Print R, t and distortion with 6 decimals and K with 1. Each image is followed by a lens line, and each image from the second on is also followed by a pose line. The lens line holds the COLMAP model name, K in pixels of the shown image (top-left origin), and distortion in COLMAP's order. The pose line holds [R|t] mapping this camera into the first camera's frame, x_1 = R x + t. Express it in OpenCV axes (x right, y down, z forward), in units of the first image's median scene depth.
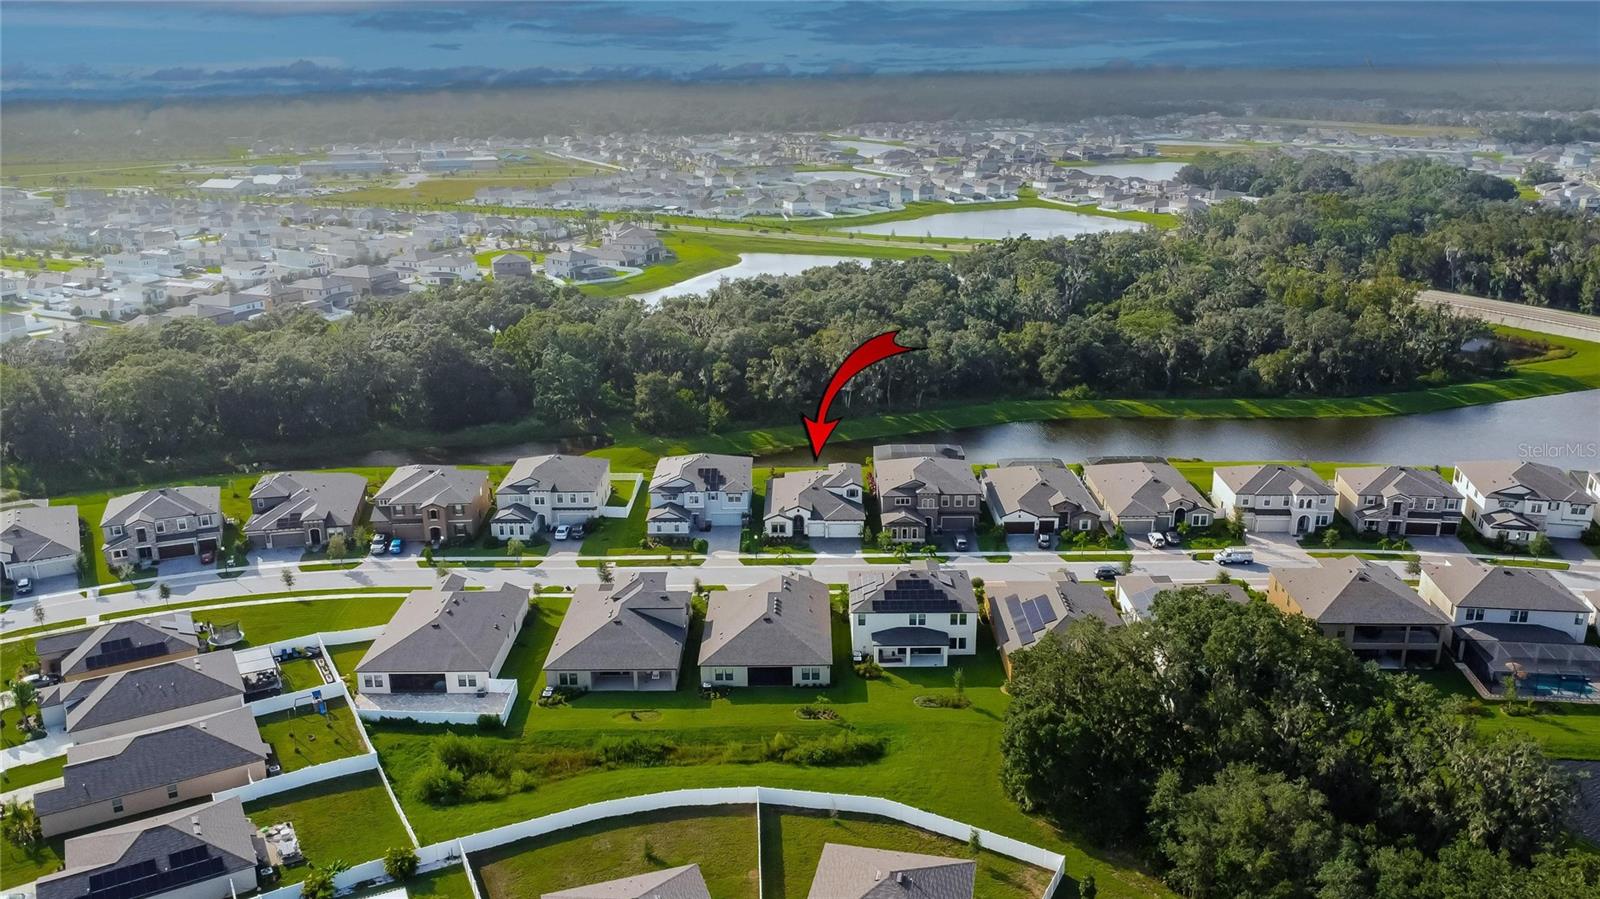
lens RADIAL K [[1243.4, 0, 799.1], [0, 1243.4, 460.4], [0, 0, 1]] dist [0.004173, 0.002661]
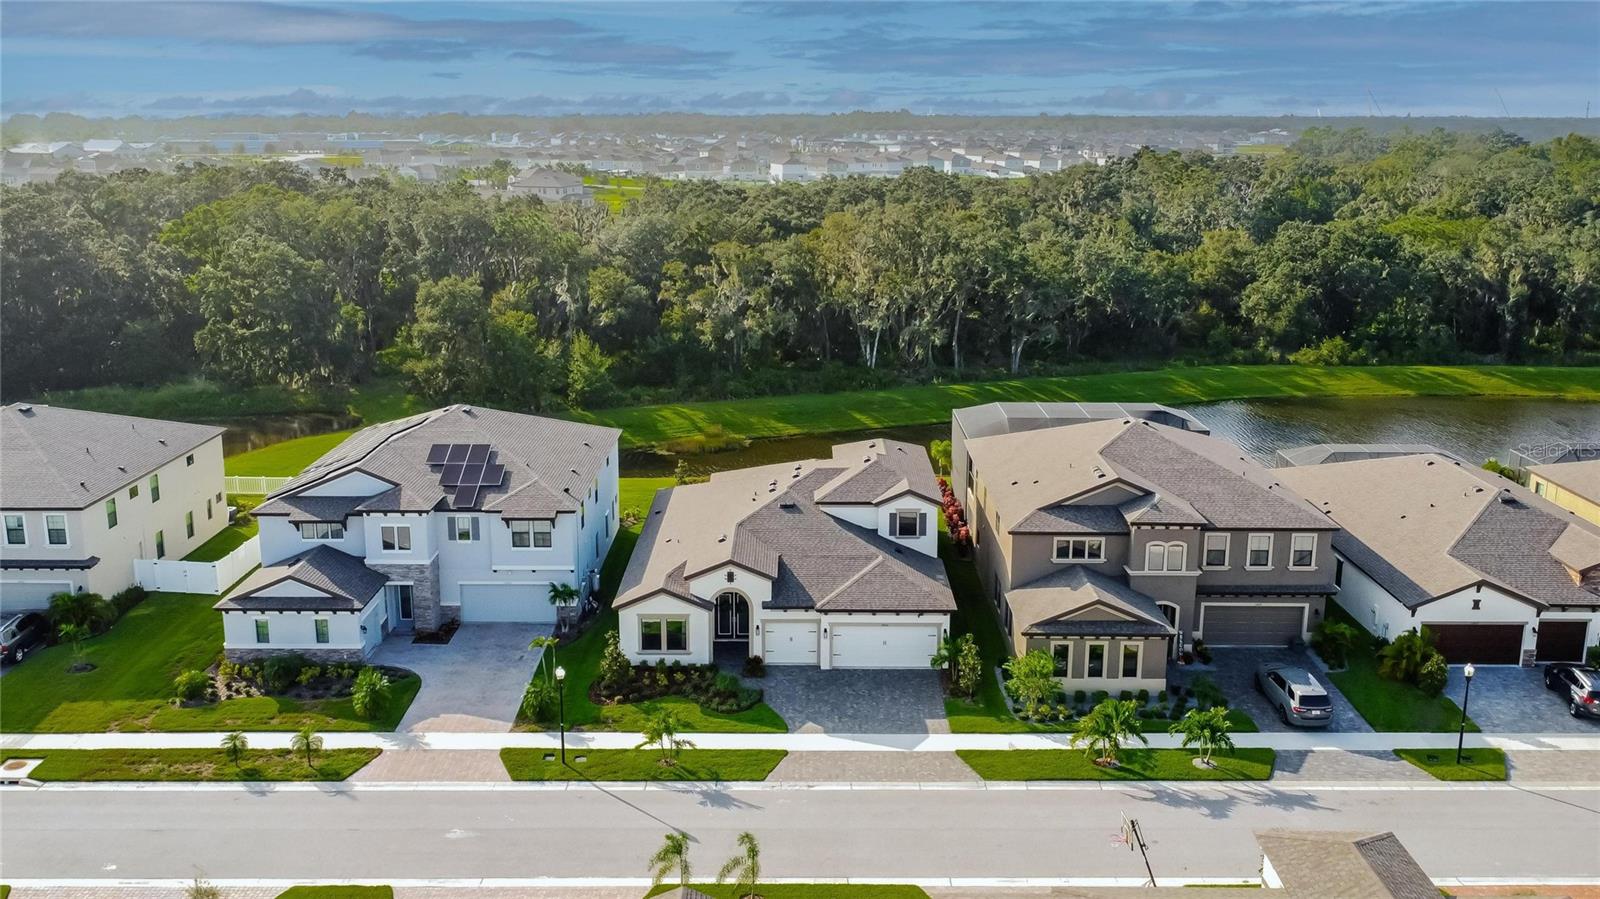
lens RADIAL K [[1243.4, 0, 799.1], [0, 1243.4, 460.4], [0, 0, 1]] dist [0.004173, 0.002661]
pose [[0.999941, 0.010855, 0.000433, 0.015046], [-0.010809, 0.998098, -0.060691, 0.029772], [-0.001091, 0.060683, 0.998157, 0.686546]]
